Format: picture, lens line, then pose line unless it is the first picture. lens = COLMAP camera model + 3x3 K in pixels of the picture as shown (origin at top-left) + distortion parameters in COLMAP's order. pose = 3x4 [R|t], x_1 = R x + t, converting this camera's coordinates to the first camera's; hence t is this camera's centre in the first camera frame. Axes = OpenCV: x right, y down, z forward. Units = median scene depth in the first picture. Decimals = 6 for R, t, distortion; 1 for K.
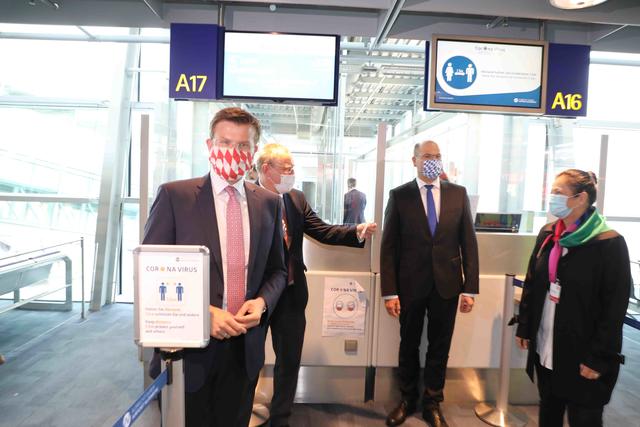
lens RADIAL K [[442.7, 0, 318.4], [0, 442.7, 224.0], [0, 0, 1]] dist [-0.037792, -0.000202]
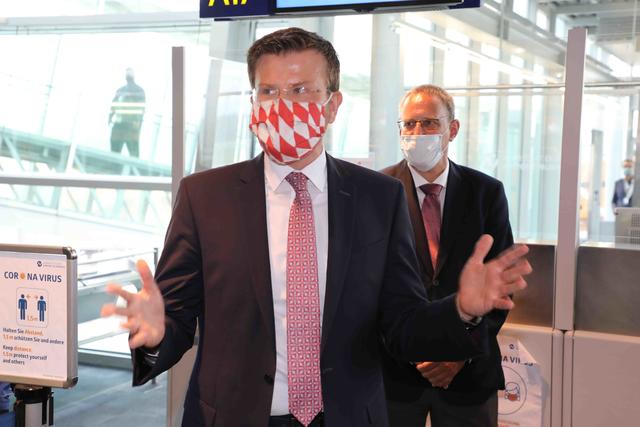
lens RADIAL K [[954.4, 0, 322.0], [0, 954.4, 224.4], [0, 0, 1]] dist [0.247726, -0.048353]
pose [[0.889116, 0.015876, -0.457406, 0.415673], [-0.023534, 0.999662, -0.011049, 0.010577], [0.457076, 0.020589, 0.889189, -0.114431]]
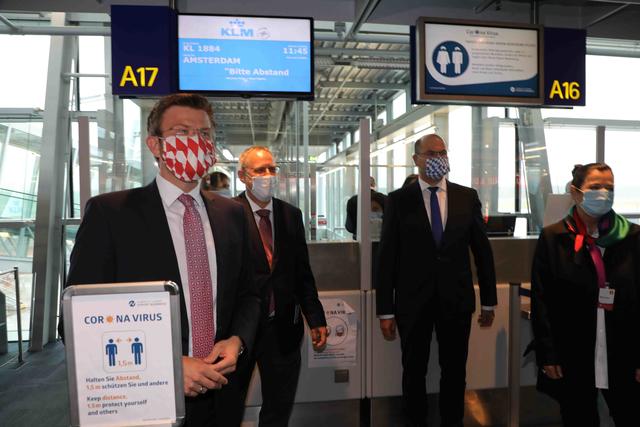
lens RADIAL K [[442.7, 0, 318.4], [0, 442.7, 224.0], [0, 0, 1]] dist [-0.037792, -0.000202]
pose [[0.993805, -0.049210, 0.099645, -0.047139], [0.051757, 0.998392, -0.023133, -0.005687], [-0.098347, 0.028147, 0.994754, 0.146145]]
